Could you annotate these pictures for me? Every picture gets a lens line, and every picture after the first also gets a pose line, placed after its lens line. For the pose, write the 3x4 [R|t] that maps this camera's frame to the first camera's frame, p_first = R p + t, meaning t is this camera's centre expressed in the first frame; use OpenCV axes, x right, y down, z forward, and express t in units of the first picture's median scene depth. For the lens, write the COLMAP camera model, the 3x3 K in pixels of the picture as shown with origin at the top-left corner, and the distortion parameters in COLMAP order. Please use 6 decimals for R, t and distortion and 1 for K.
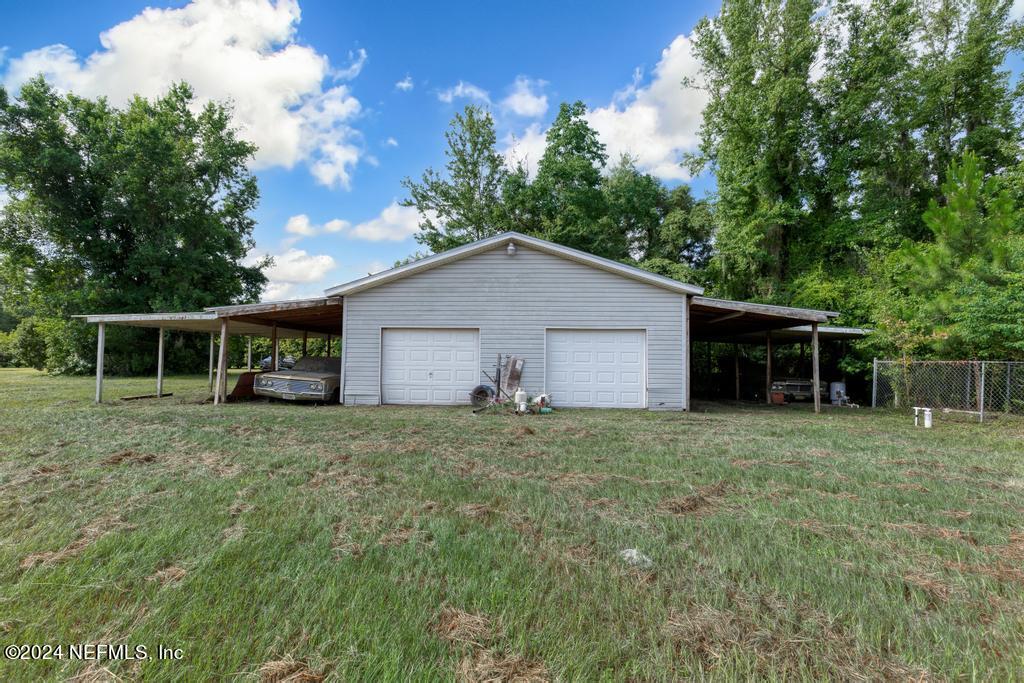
lens RADIAL K [[481.6, 0, 509.6], [0, 481.6, 342.0], [0, 0, 1]] dist [-0.002623, -0.000682]
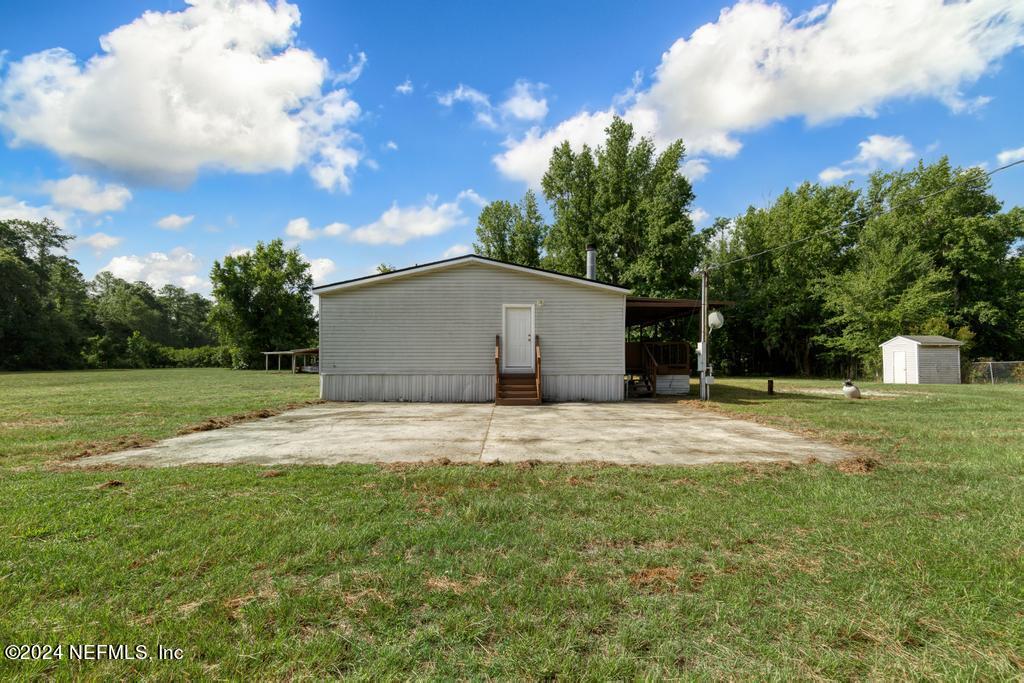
lens RADIAL K [[481.6, 0, 514.0], [0, 481.6, 351.2], [0, 0, 1]] dist [-0.002623, -0.000682]
pose [[0.999923, 0.008627, 0.008935, 0.418362], [-0.008659, 0.999956, 0.003533, -0.041528], [-0.008904, -0.003610, 0.999954, -1.309544]]
